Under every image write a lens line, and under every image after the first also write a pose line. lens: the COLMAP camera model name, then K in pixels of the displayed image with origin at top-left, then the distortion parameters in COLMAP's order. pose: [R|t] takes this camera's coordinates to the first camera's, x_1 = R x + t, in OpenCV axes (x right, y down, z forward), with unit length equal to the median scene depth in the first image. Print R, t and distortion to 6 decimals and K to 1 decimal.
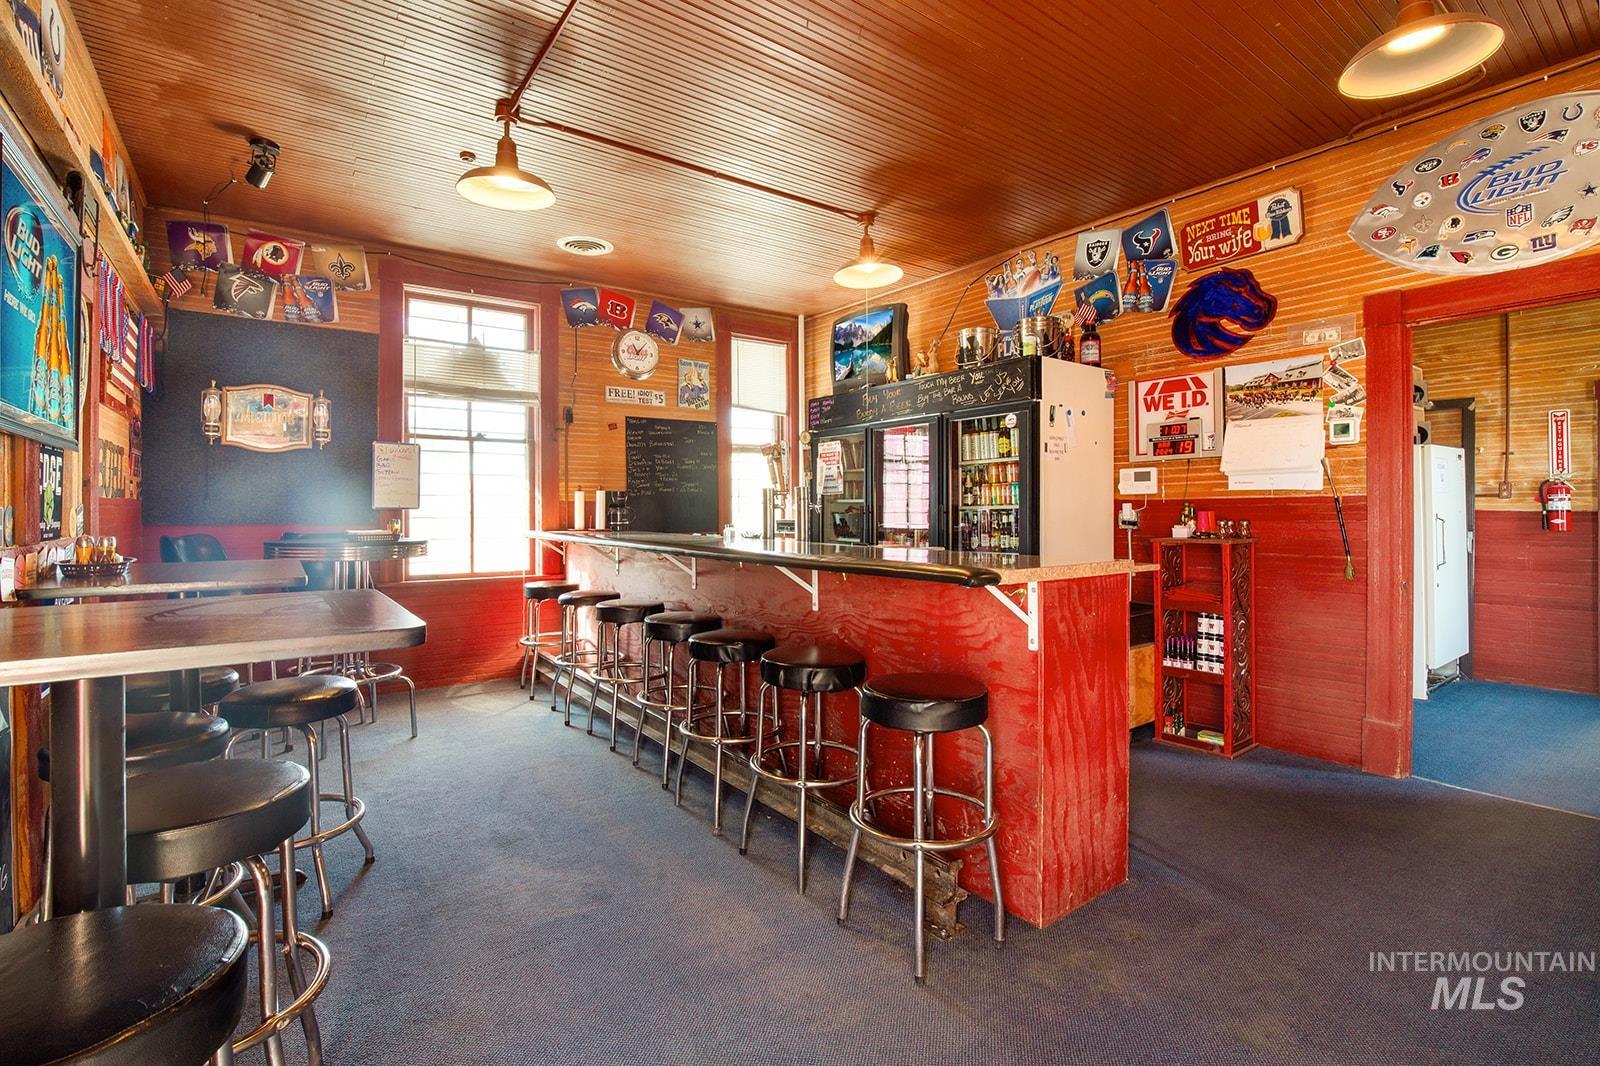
lens RADIAL K [[743.0, 0, 802.6], [0, 743.0, 514.1], [0, 0, 1]] dist [-0.031430, 0.000828]
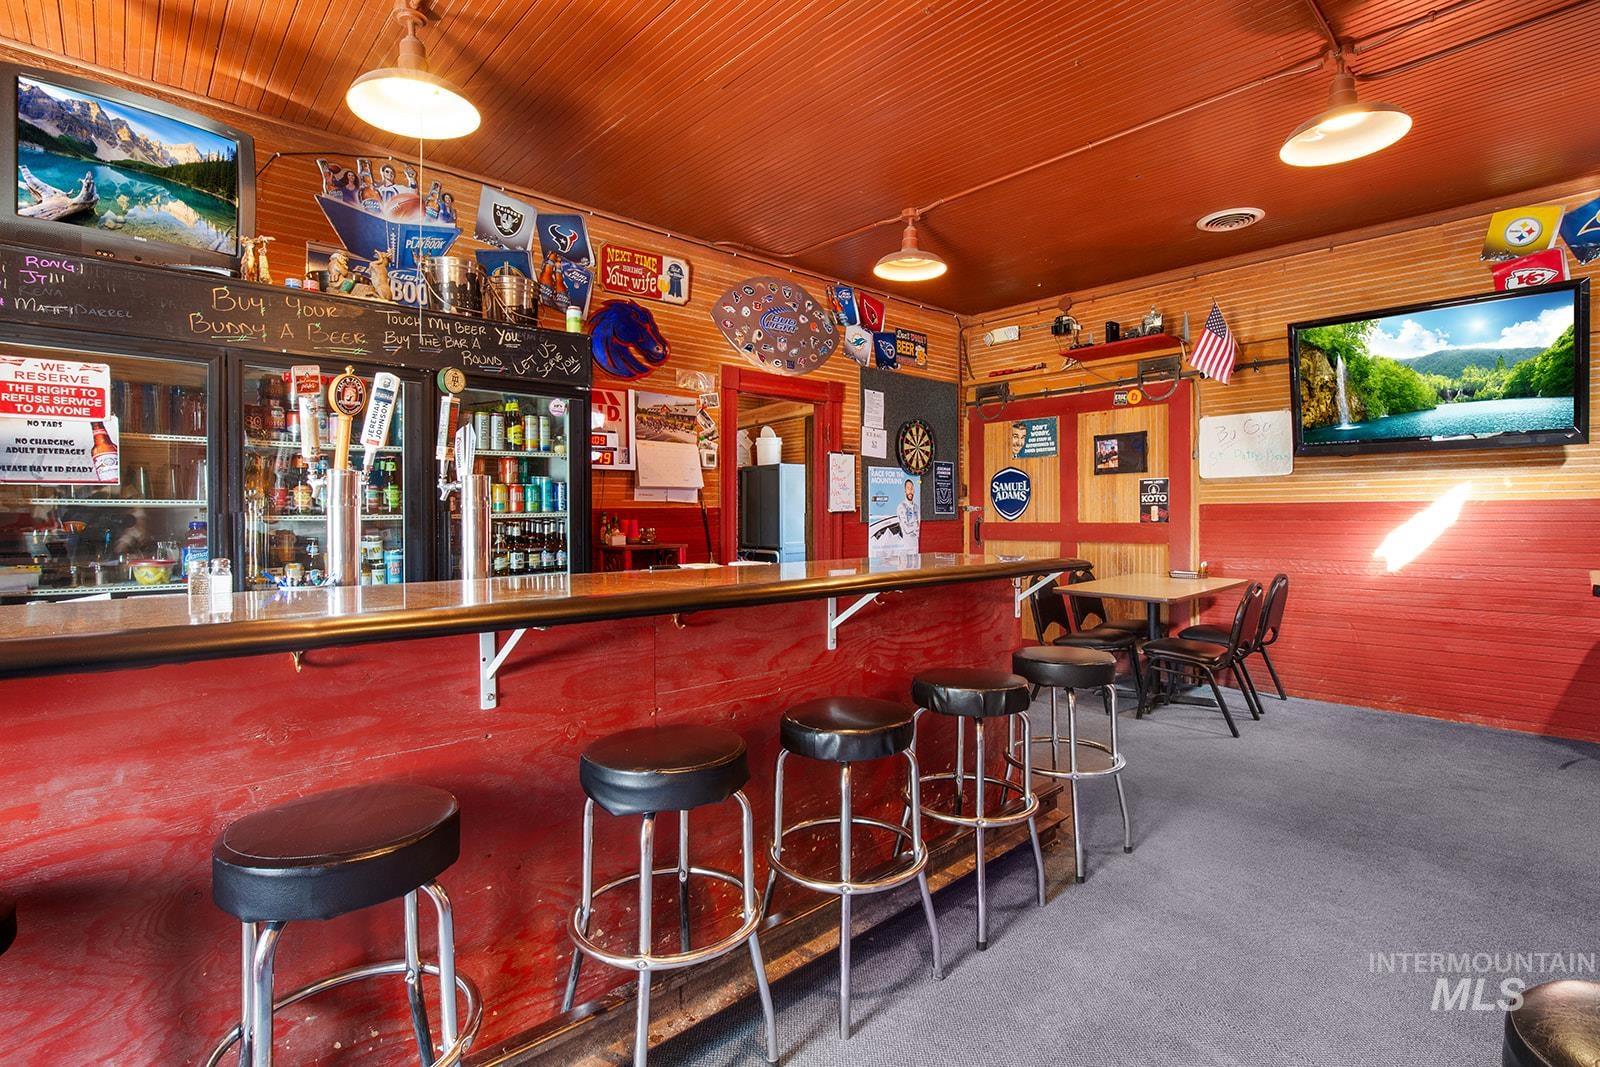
lens RADIAL K [[742.2, 0, 800.0], [0, 742.2, 533.5], [0, 0, 1]] dist [-0.030643, 0.000827]
pose [[-0.102733, -0.021118, 0.994485, -0.570171], [0.010090, 0.999701, 0.022271, -0.004930], [-0.994658, 0.012322, -0.102489, 0.860658]]
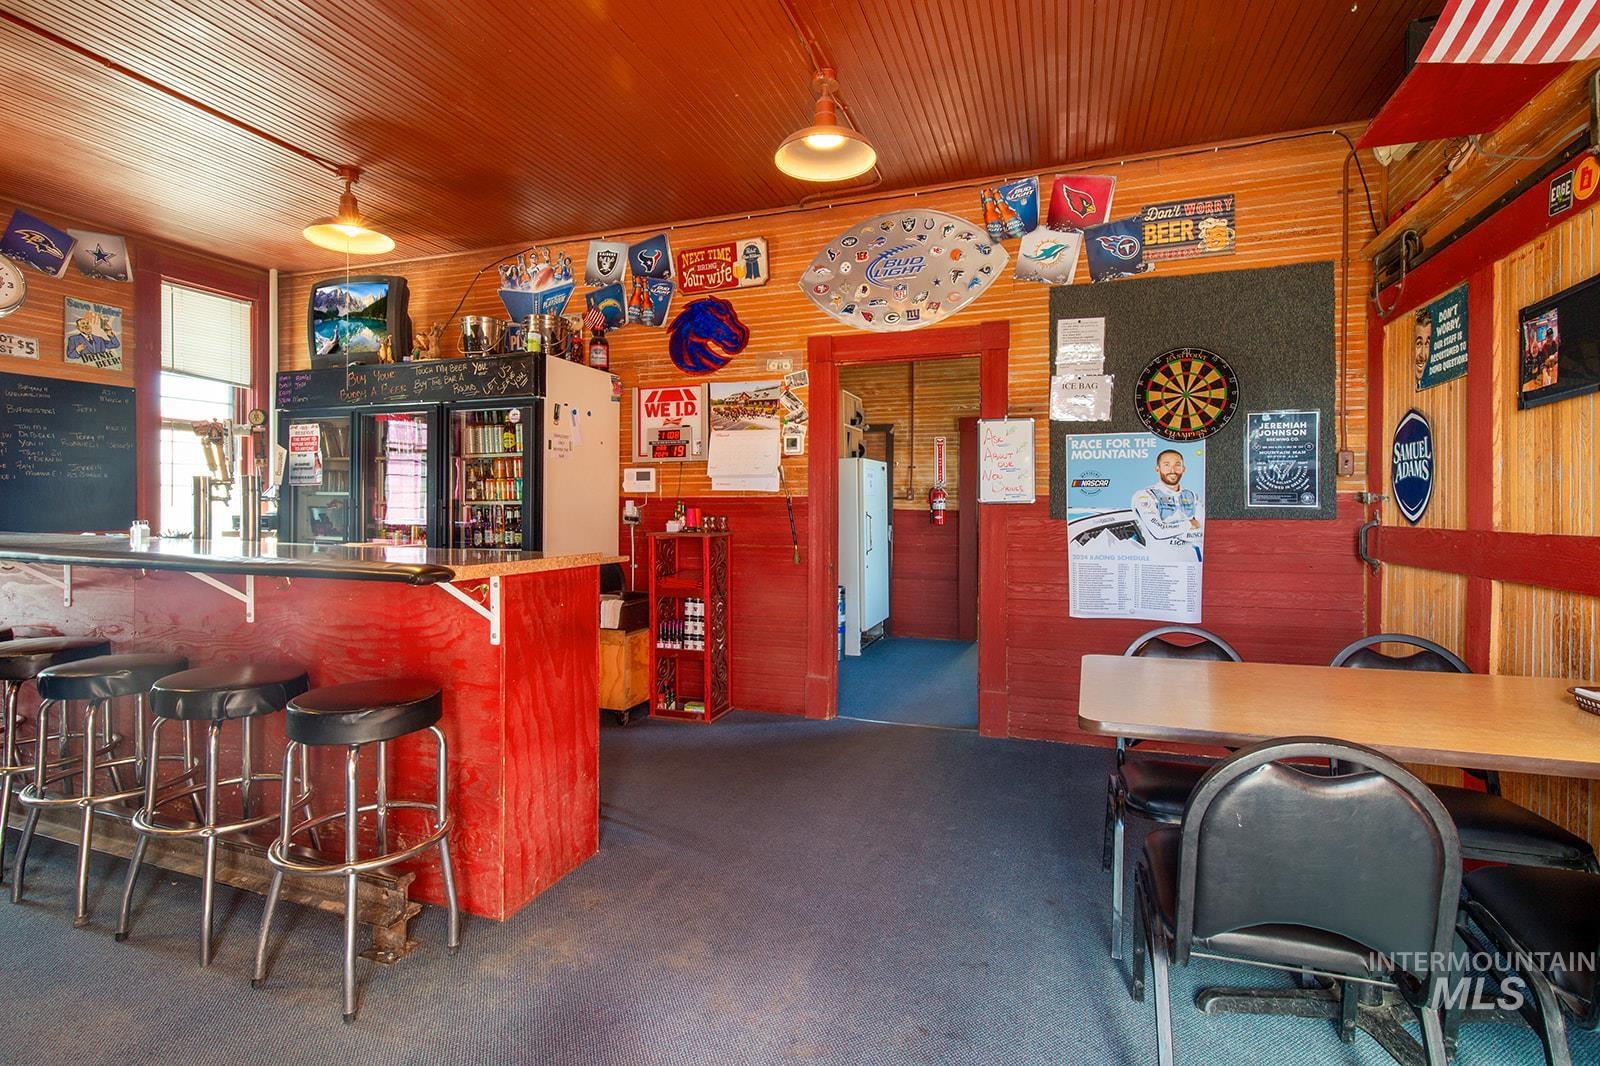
lens RADIAL K [[737.1, 0, 807.7], [0, 737.1, 510.9], [0, 0, 1]] dist [0.000494, -0.000617]
pose [[0.827635, 0.005509, 0.561240, 0.054963], [-0.006227, 0.999980, -0.000634, -0.000375], [-0.561233, -0.002970, 0.827653, -0.040007]]
